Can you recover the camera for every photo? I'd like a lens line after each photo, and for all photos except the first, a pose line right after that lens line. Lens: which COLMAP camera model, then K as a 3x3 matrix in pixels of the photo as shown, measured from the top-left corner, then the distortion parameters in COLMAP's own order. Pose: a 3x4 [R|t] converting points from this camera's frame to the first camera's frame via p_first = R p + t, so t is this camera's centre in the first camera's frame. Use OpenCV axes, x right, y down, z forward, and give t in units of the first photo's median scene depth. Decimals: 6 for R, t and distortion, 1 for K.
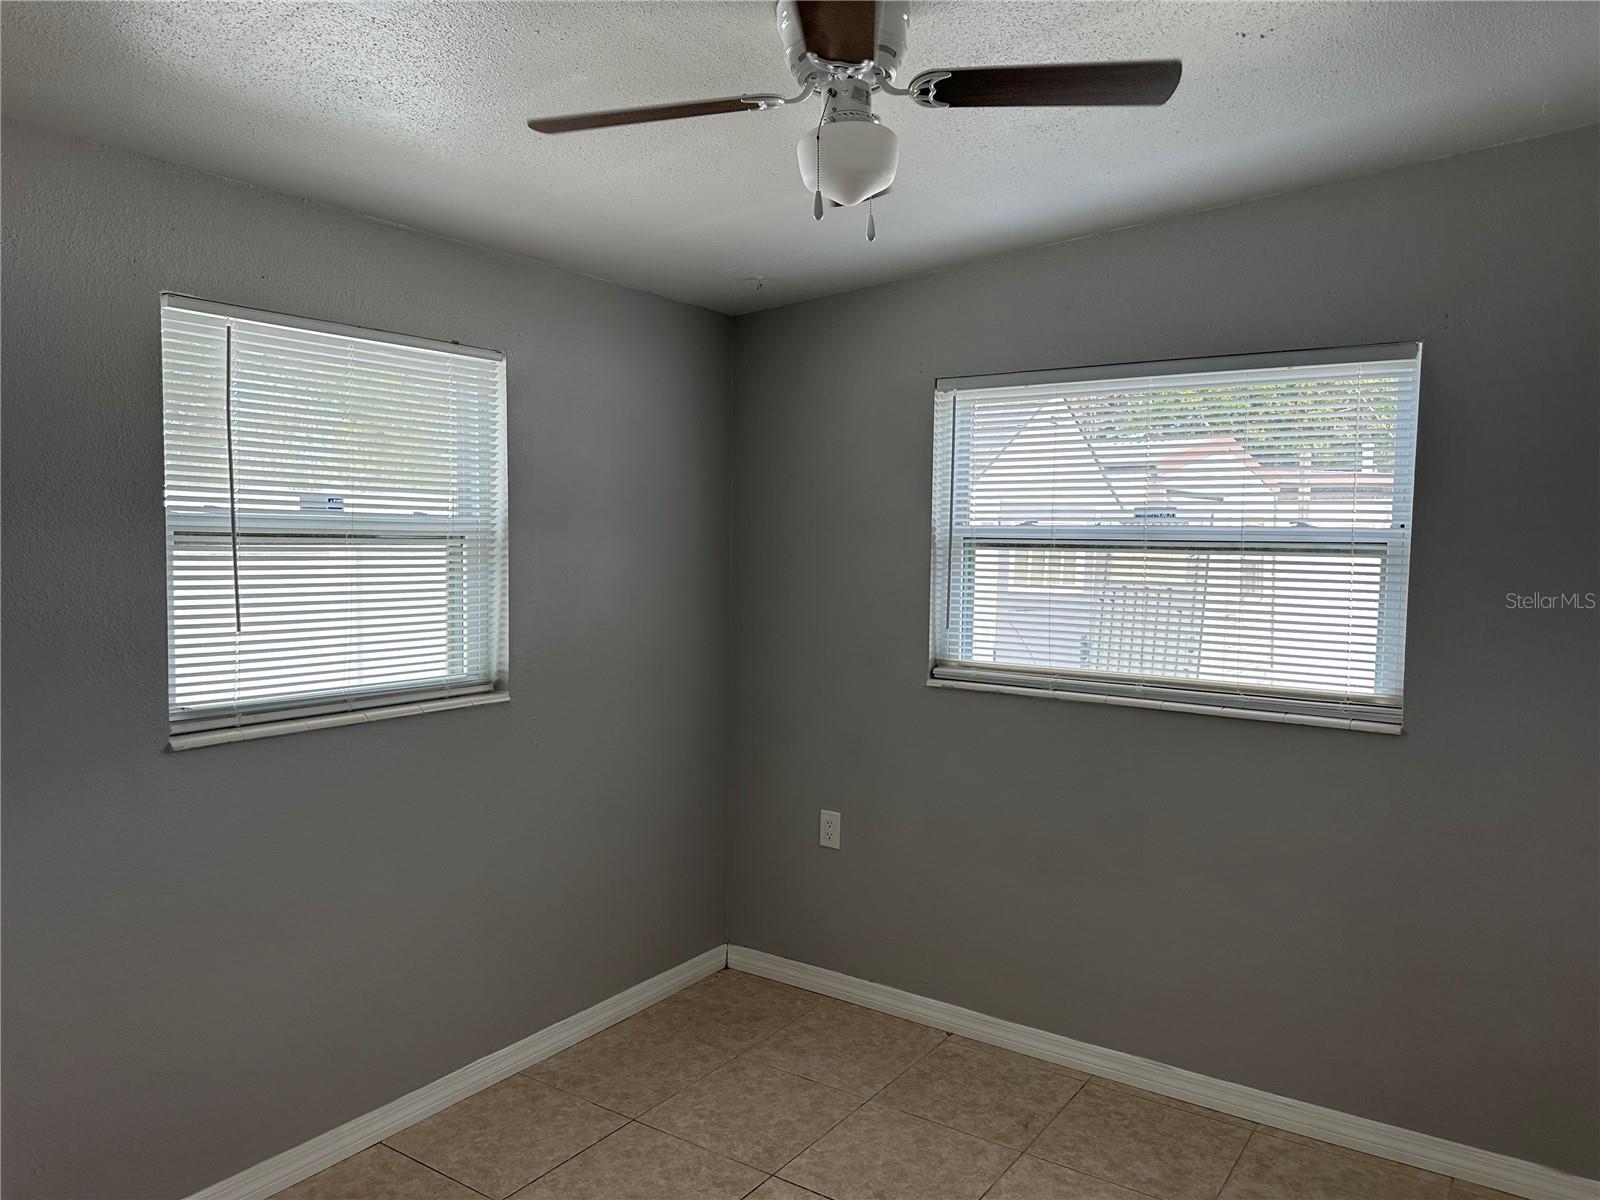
lens RADIAL K [[1119.1, 0, 806.8], [0, 1119.1, 593.6], [0, 0, 1]] dist [0.002978, -0.002593]
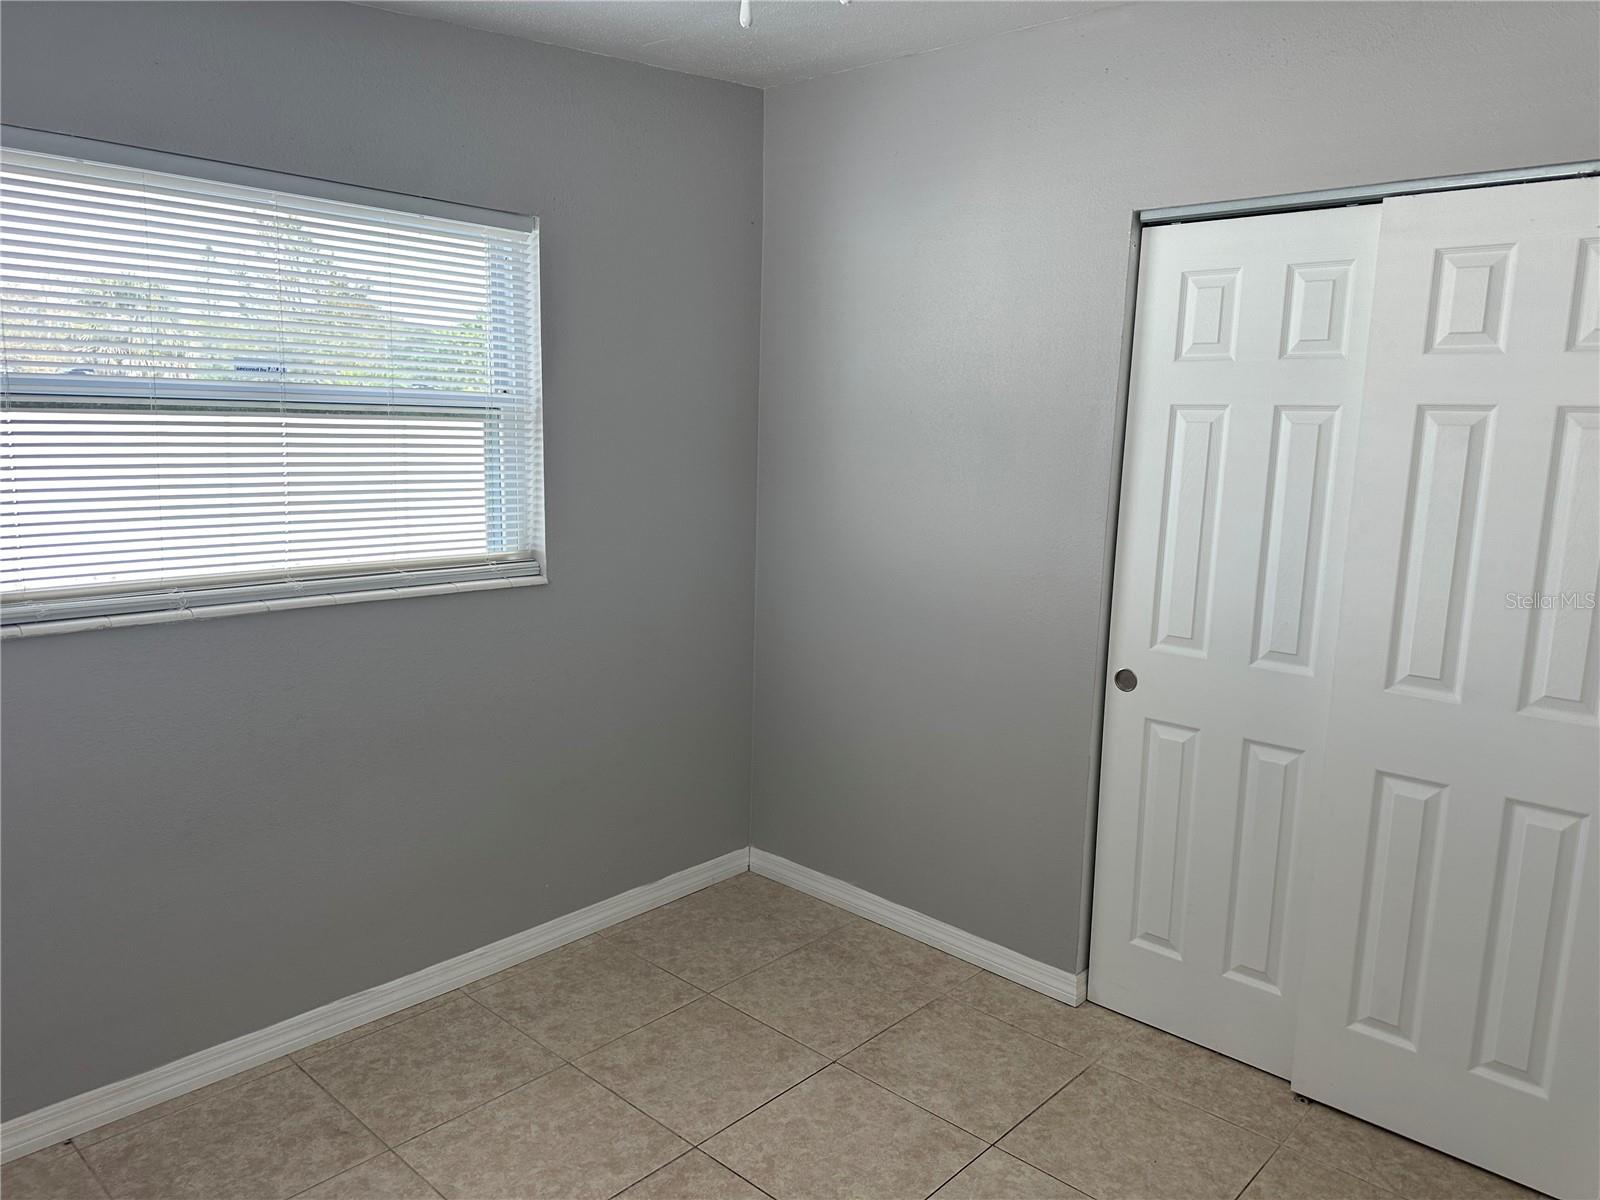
lens RADIAL K [[1119.1, 0, 801.5], [0, 1119.1, 610.5], [0, 0, 1]] dist [0.002978, -0.002593]
pose [[0.142957, -0.176771, 0.973815, -0.481120], [0.023486, 0.984250, 0.175217, -0.034057], [-0.989450, -0.002178, 0.144857, 0.548779]]
